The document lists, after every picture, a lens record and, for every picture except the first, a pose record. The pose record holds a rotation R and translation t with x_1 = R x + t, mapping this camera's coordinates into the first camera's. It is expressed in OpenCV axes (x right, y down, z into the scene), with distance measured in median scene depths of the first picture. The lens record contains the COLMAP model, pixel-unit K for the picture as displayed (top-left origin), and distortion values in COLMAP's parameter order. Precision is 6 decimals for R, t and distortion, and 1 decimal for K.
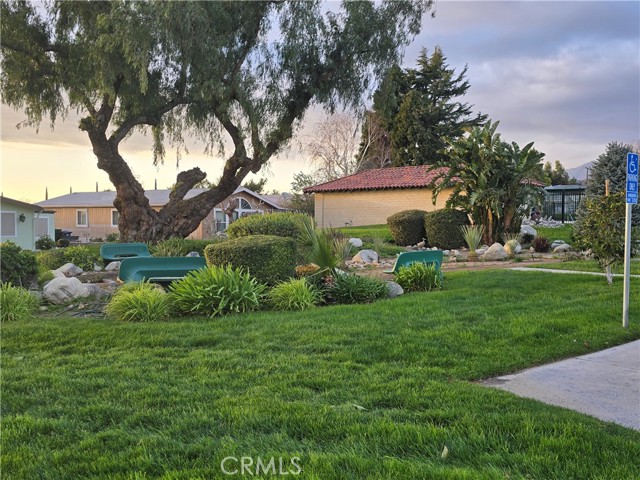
lens RADIAL K [[611.4, 0, 320.4], [0, 611.4, 252.3], [0, 0, 1]] dist [0.088730, -0.102236]
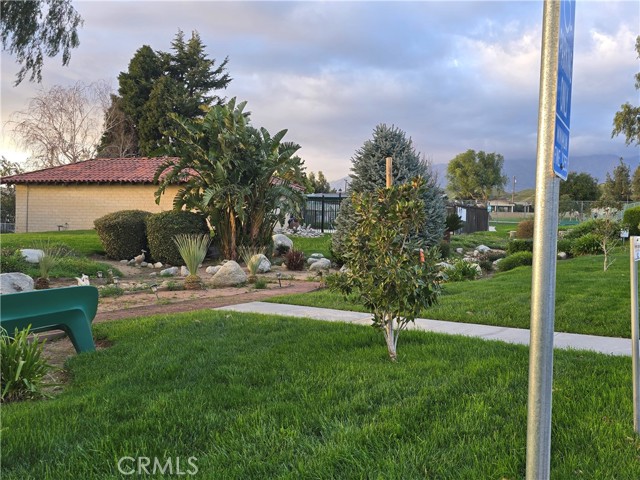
lens RADIAL K [[611.4, 0, 320.4], [0, 611.4, 252.3], [0, 0, 1]] dist [0.088730, -0.102236]
pose [[0.933650, 0.008272, 0.358091, 0.096559], [-0.005466, 0.999946, -0.008846, -0.013834], [-0.358144, 0.006302, 0.933645, 0.231951]]
